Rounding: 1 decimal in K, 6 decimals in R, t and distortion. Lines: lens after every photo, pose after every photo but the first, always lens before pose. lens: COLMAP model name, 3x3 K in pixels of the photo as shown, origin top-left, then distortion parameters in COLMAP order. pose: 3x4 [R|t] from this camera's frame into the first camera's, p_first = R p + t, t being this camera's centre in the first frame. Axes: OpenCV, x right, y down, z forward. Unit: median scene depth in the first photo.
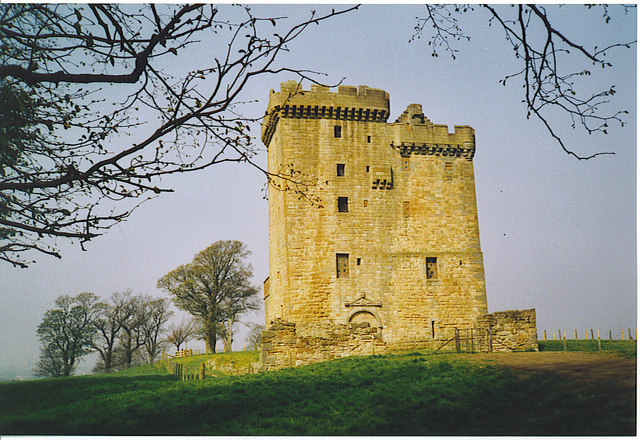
lens RADIAL K [[656.7, 0, 316.7], [0, 656.7, 217.8], [0, 0, 1]] dist [0.026999, 0.000000]
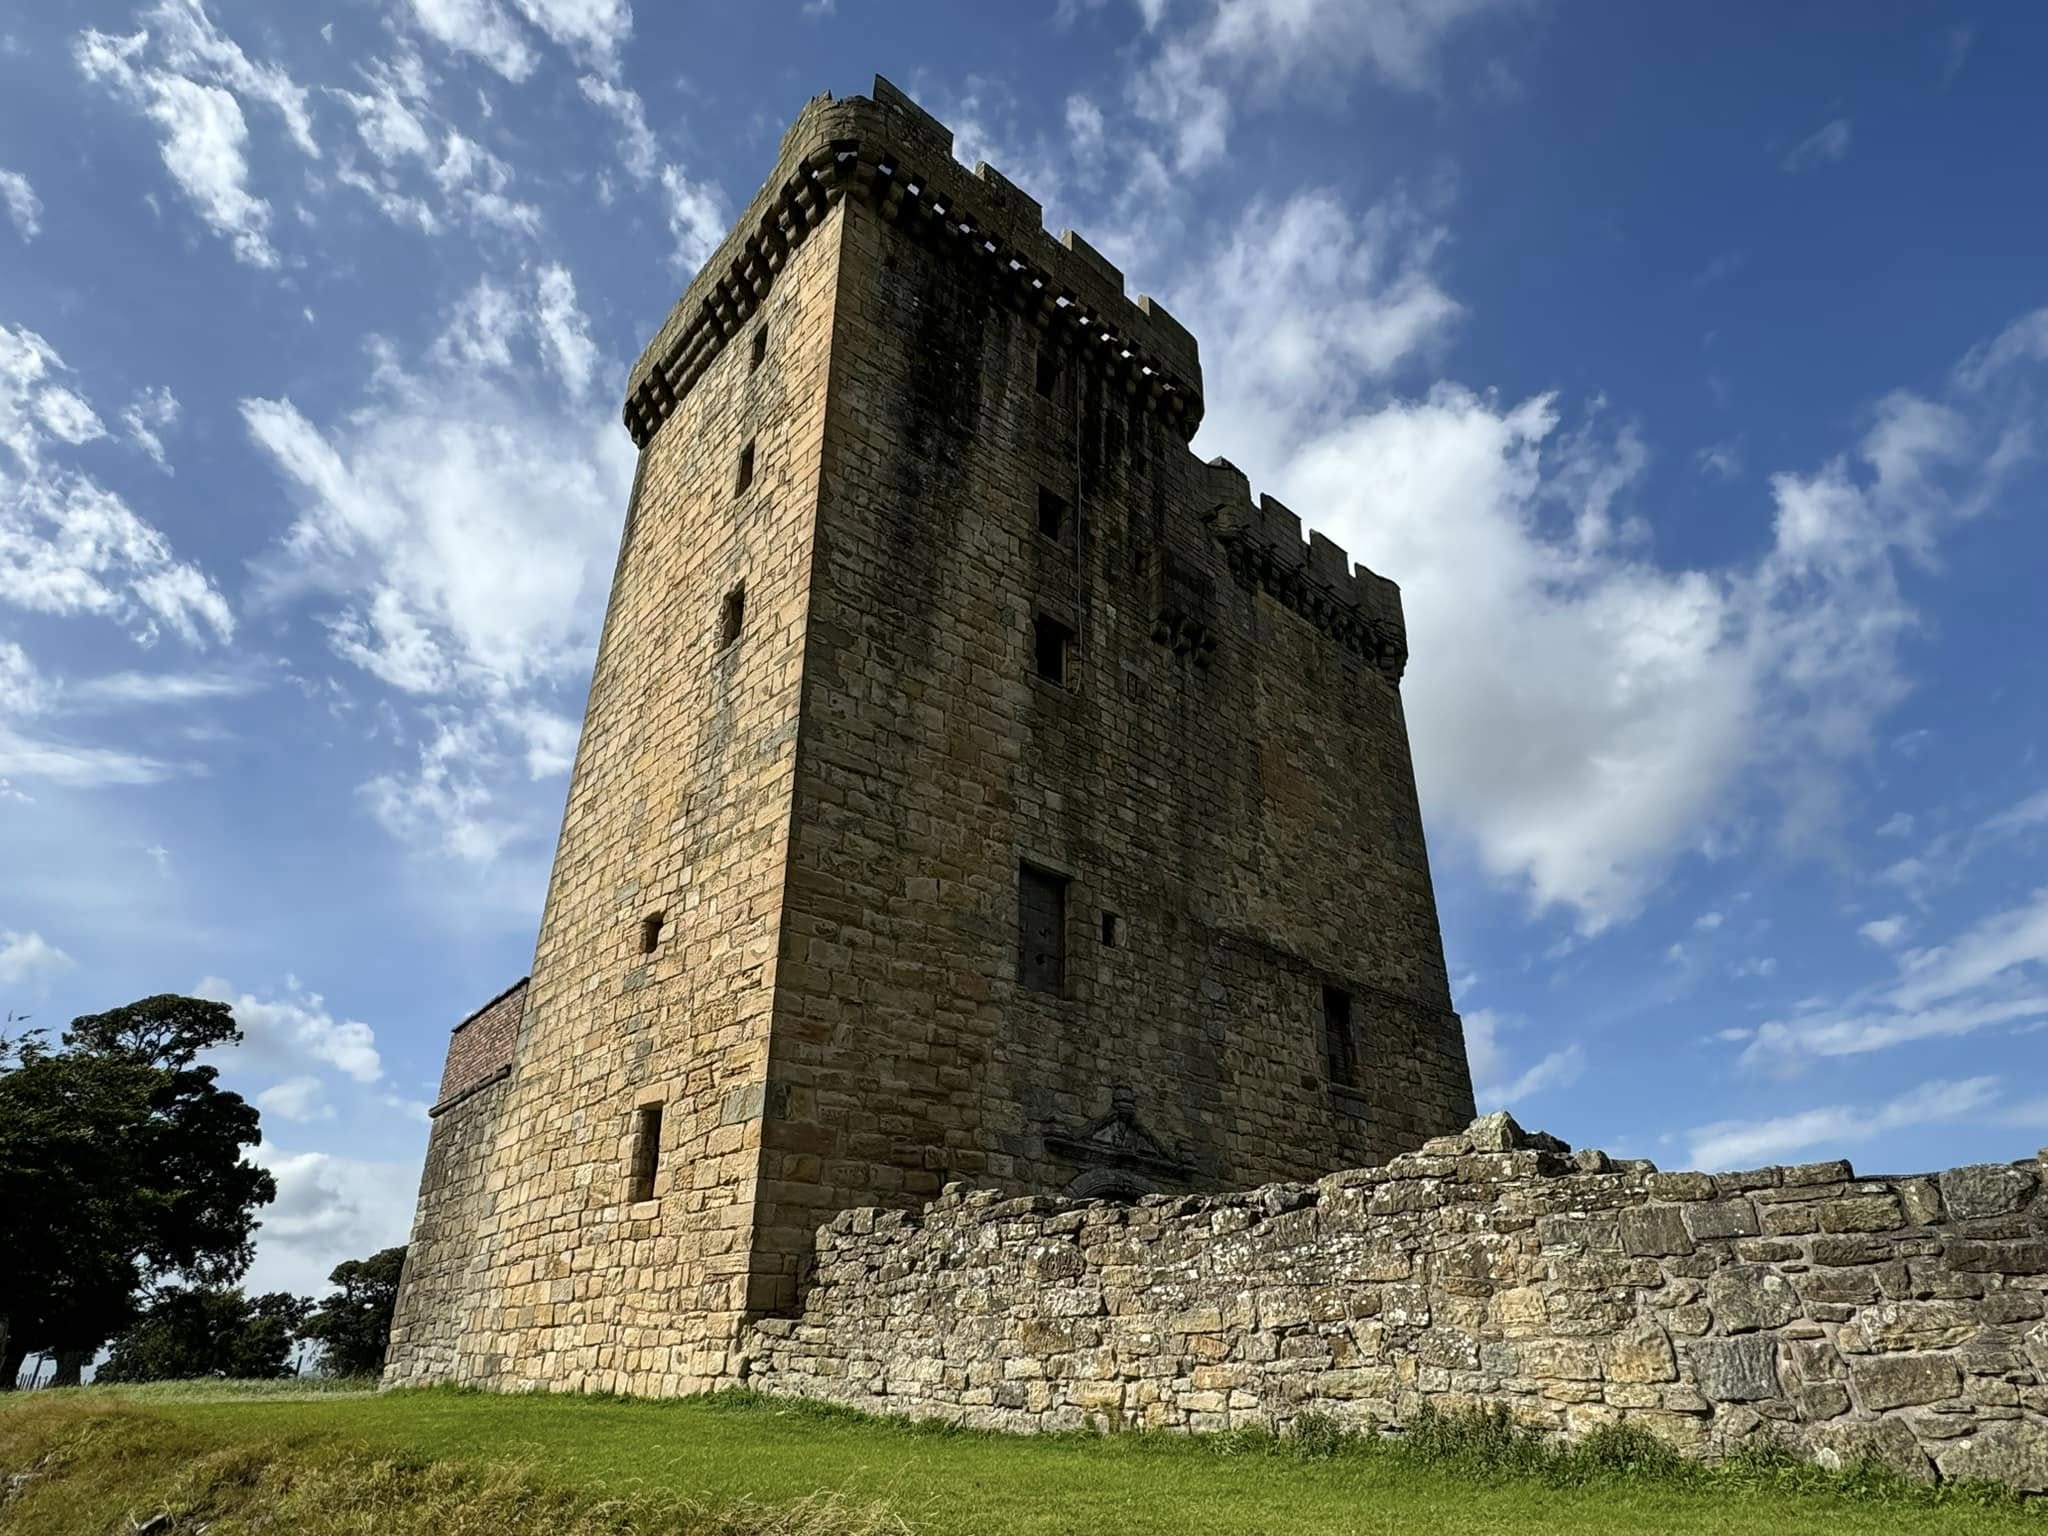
lens RADIAL K [[1212.7, 0, 1014.9], [0, 1212.7, 763.2], [0, 0, 1]] dist [0.002746, -0.000484]
pose [[0.876021, 0.261978, 0.404913, -0.116375], [-0.136481, 0.939941, -0.312864, 0.133292], [-0.462557, 0.218813, 0.859163, 0.668545]]
